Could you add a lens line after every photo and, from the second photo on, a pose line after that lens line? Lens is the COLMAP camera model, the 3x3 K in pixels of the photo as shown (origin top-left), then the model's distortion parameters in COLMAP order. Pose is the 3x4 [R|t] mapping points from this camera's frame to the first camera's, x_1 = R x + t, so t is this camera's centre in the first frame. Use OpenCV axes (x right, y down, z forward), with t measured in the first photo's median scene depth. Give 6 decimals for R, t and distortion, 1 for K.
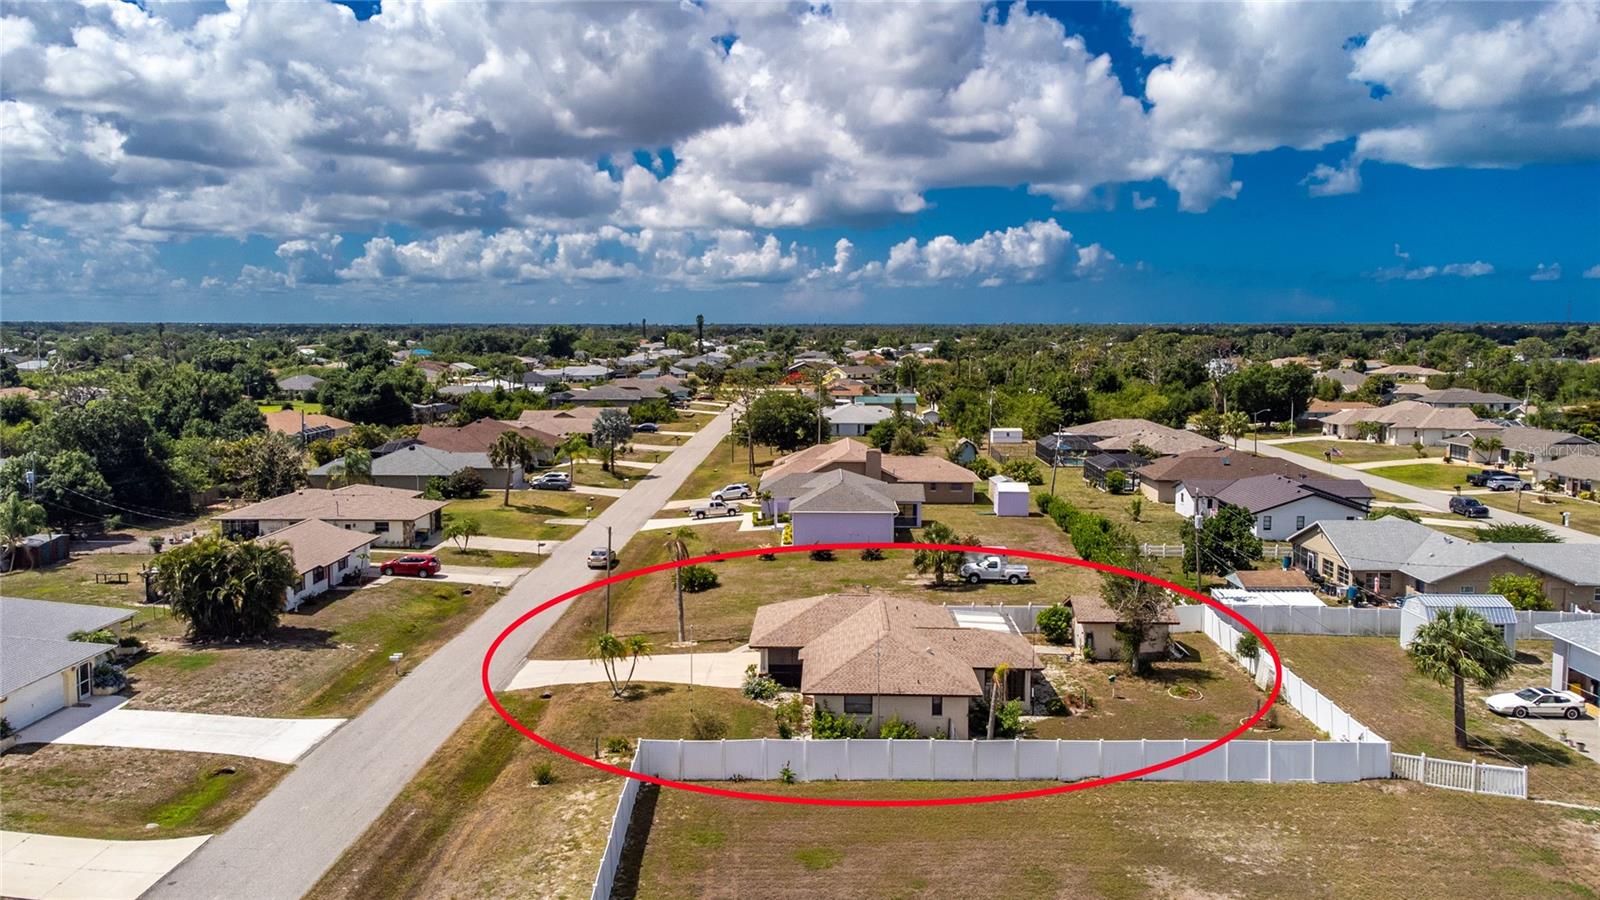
lens RADIAL K [[1201.8, 0, 787.3], [0, 1201.8, 442.4], [0, 0, 1]] dist [0.034193, 0.024479]
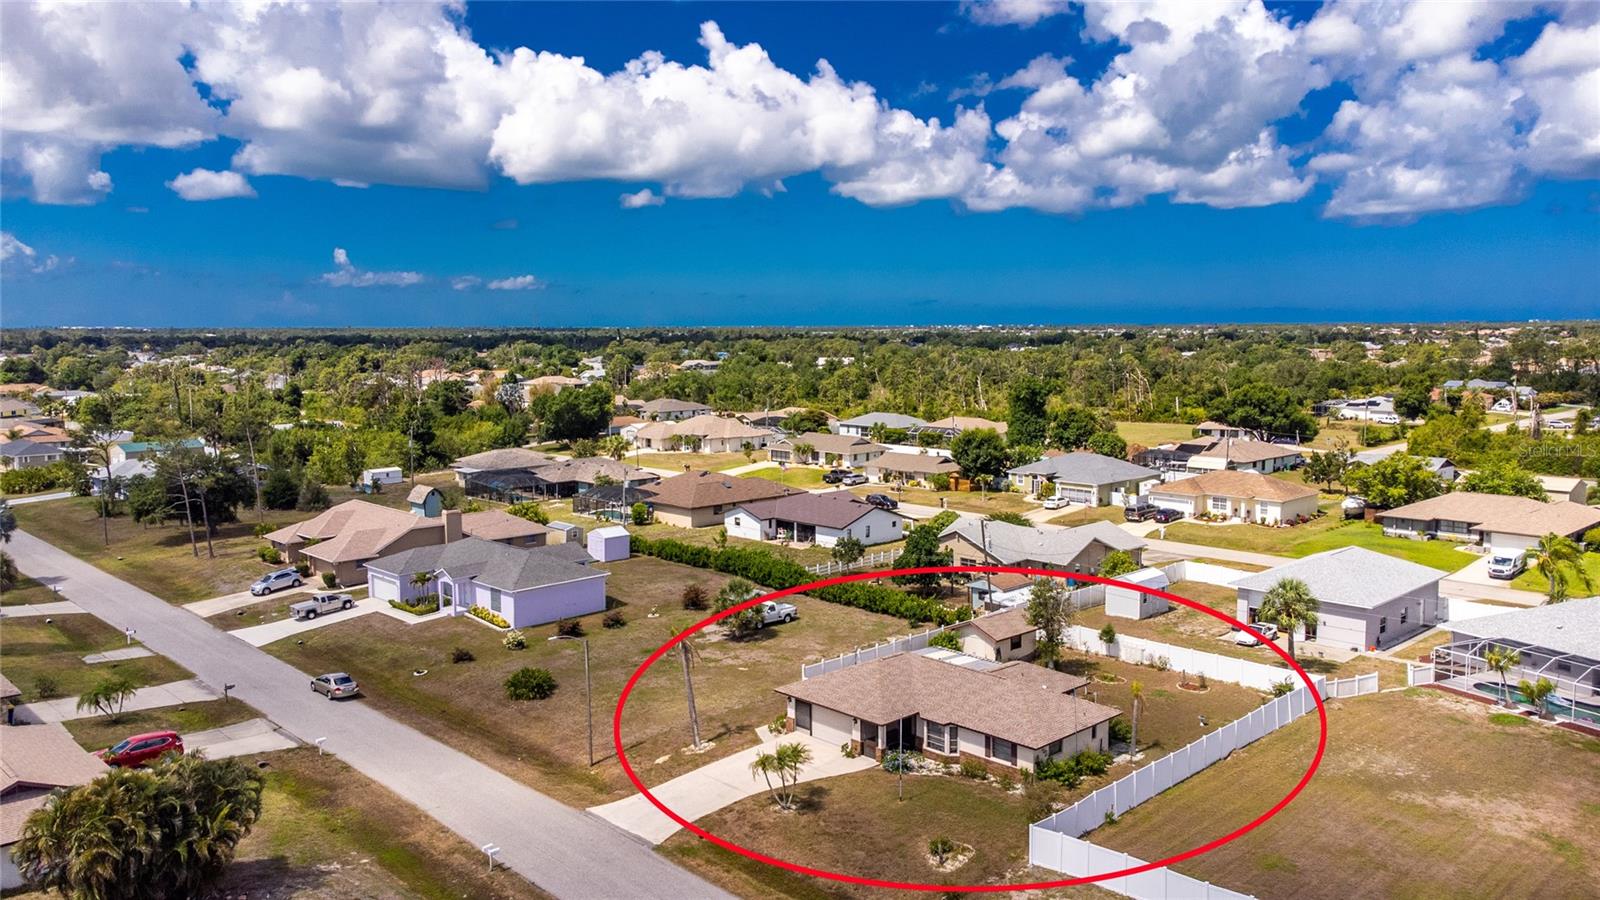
lens RADIAL K [[1201.8, 0, 783.3], [0, 1201.8, 454.4], [0, 0, 1]] dist [0.034193, 0.024479]
pose [[0.705865, -0.082634, 0.703510, -0.781451], [0.077433, 0.996222, 0.039324, -0.105702], [-0.704102, 0.026717, 0.709596, 0.315352]]
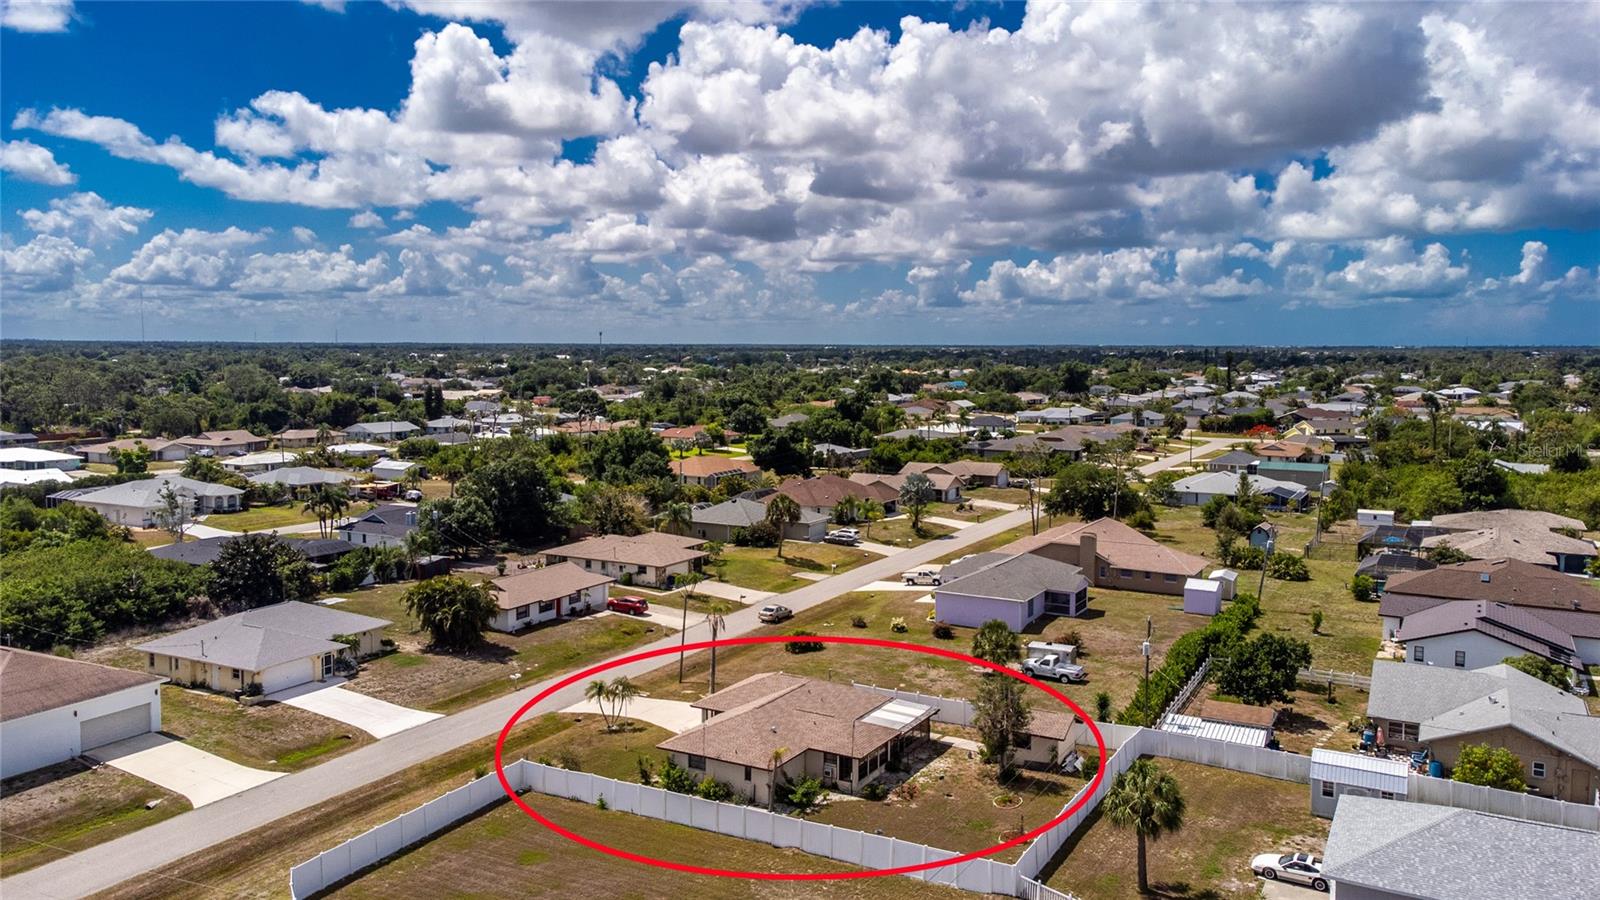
lens RADIAL K [[1201.8, 0, 793.8], [0, 1201.8, 452.9], [0, 0, 1]] dist [0.034193, 0.024479]
pose [[0.883080, 0.045526, -0.467009, 0.648988], [-0.049241, 0.998778, 0.004254, -0.110948], [0.466632, 0.019239, 0.884242, -0.098874]]
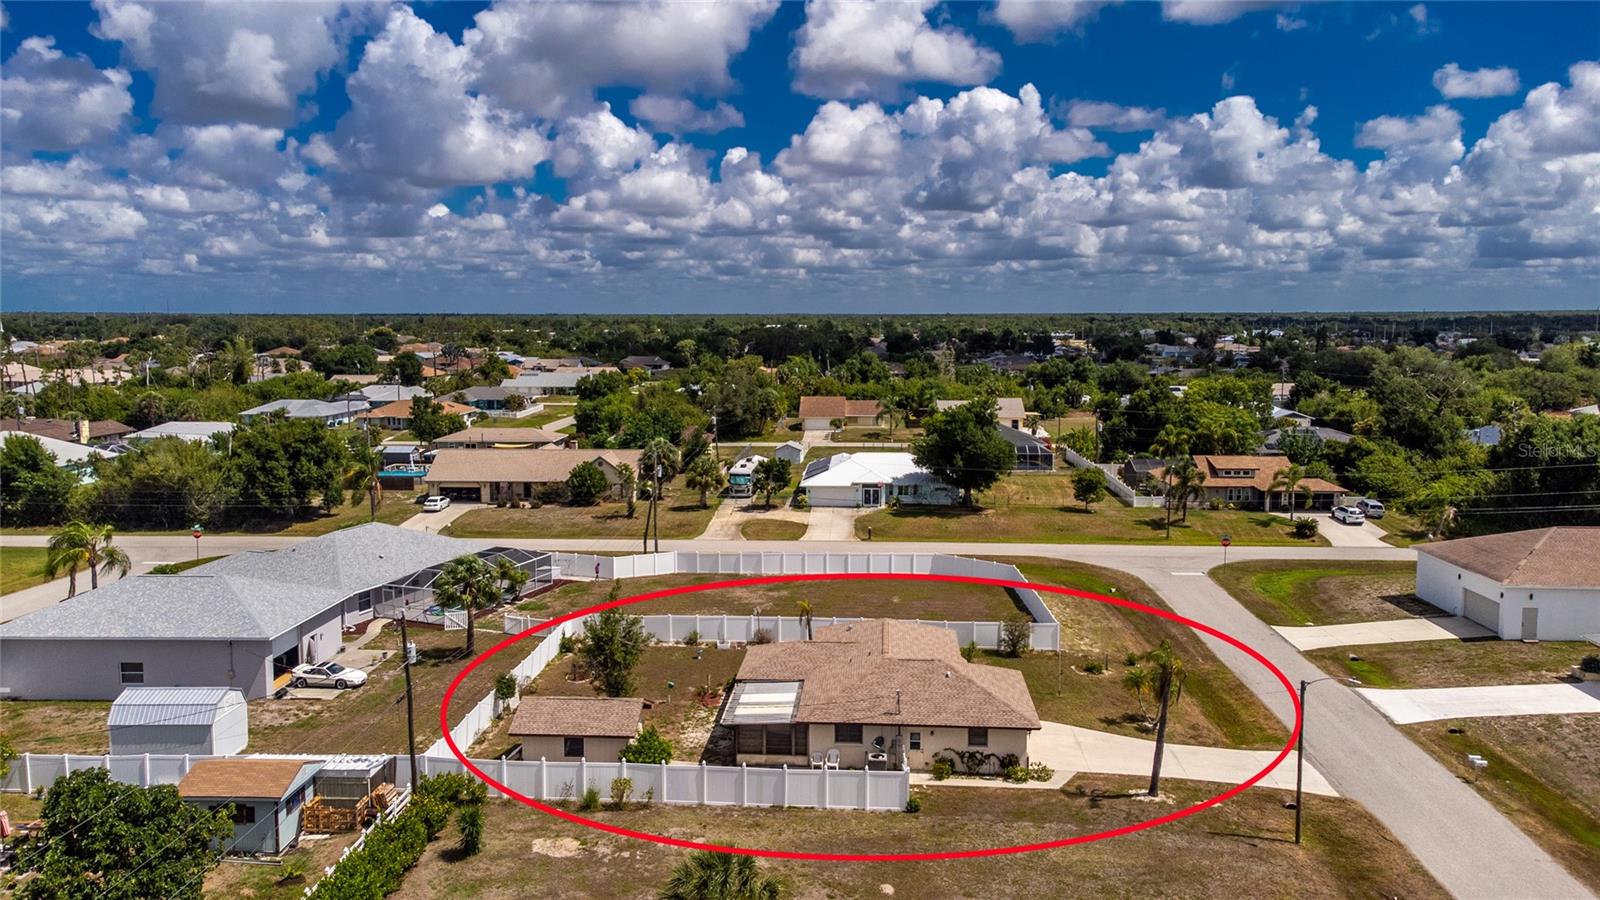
lens RADIAL K [[1201.8, 0, 809.0], [0, 1201.8, 452.4], [0, 0, 1]] dist [0.034193, 0.024479]
pose [[-0.999632, -0.001281, 0.027100, 0.115566], [0.004631, 0.976174, 0.216939, -0.224098], [-0.026732, 0.216985, -0.975809, 1.909913]]
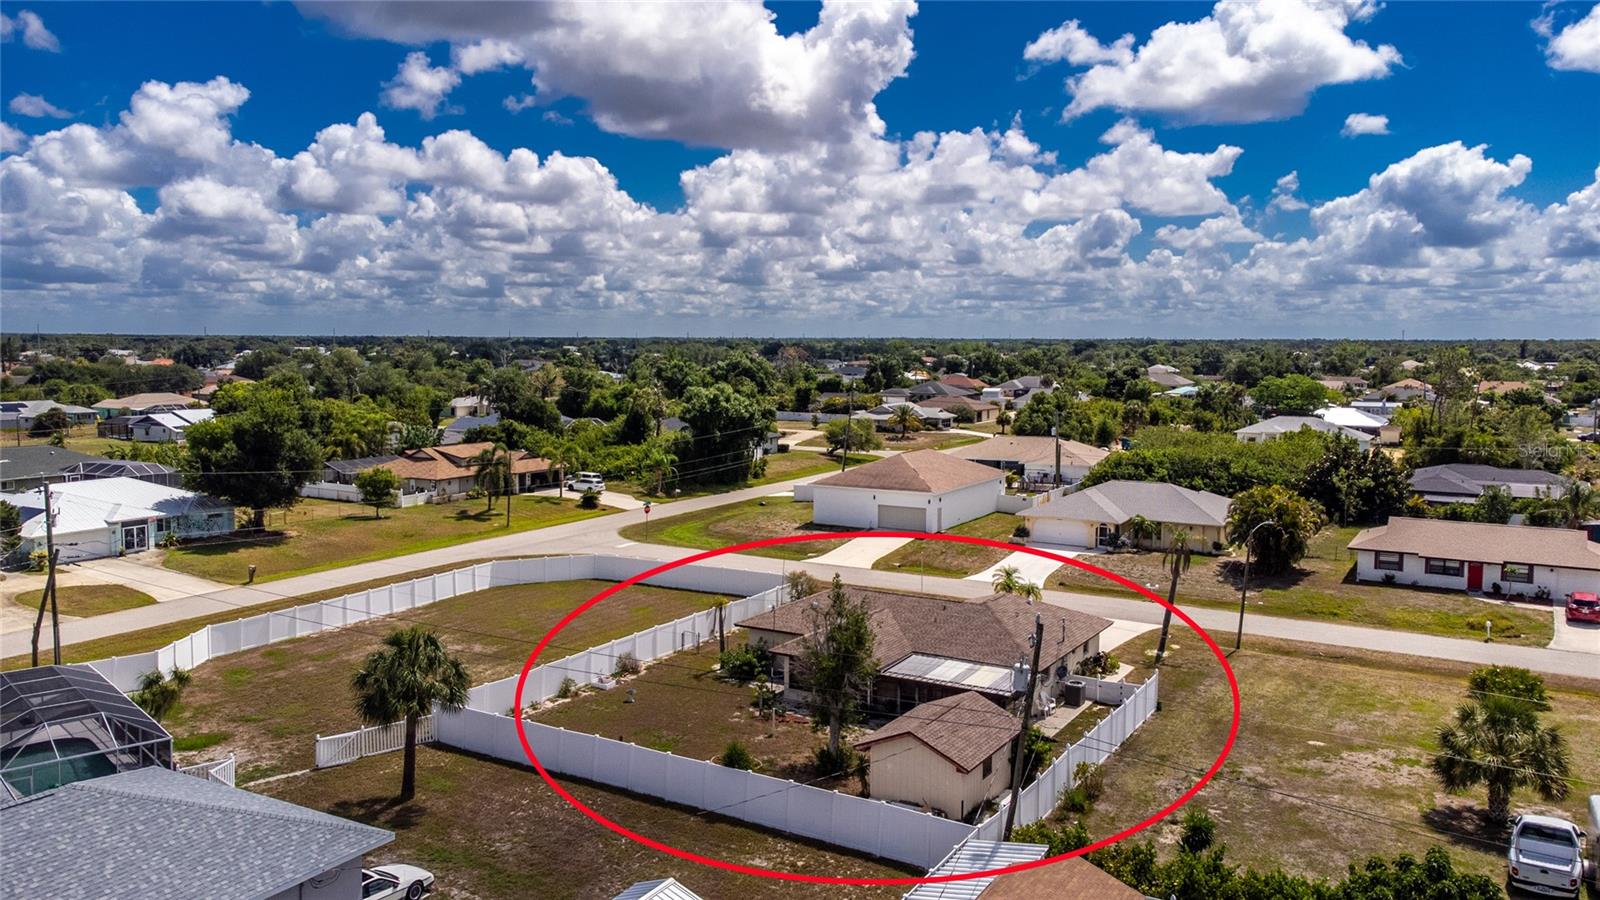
lens RADIAL K [[1201.8, 0, 807.6], [0, 1201.8, 443.5], [0, 0, 1]] dist [0.034193, 0.024479]
pose [[-0.480232, 0.077131, -0.873744, 0.941744], [-0.091148, 0.986345, 0.137168, -0.102306], [0.872393, 0.145513, -0.466644, 1.333854]]
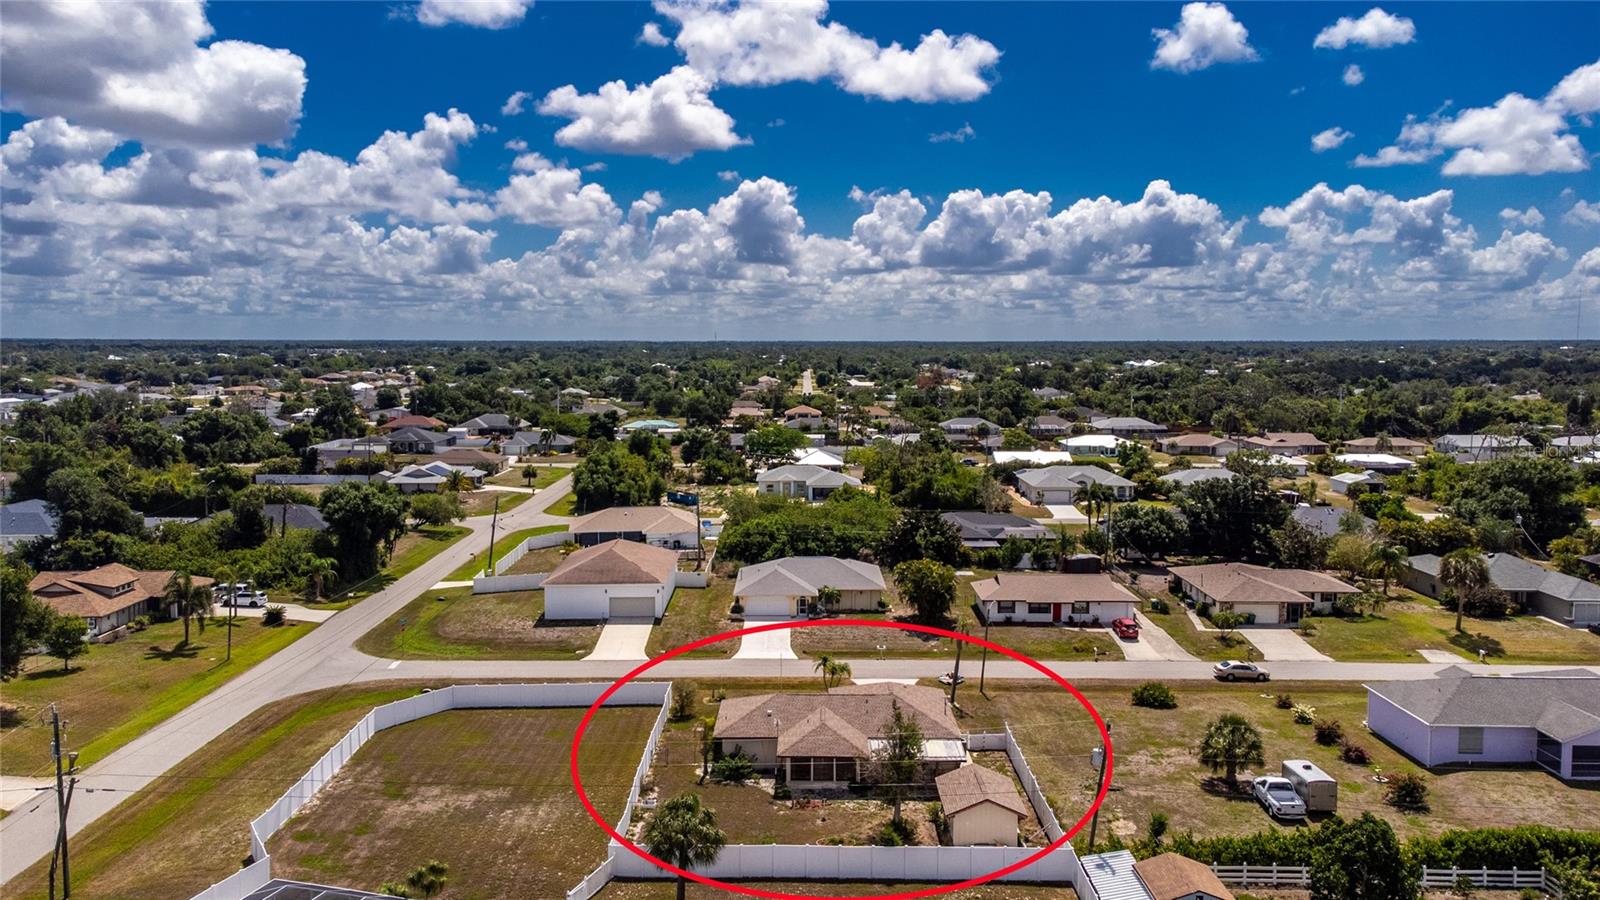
lens RADIAL K [[1201.8, 0, 811.1], [0, 1201.8, 453.9], [0, 0, 1]] dist [0.034193, 0.024479]
pose [[0.035890, 0.095674, -0.994765, 1.351855], [-0.101964, 0.990563, 0.091591, -0.235767], [0.994140, 0.098144, 0.045307, 0.867478]]
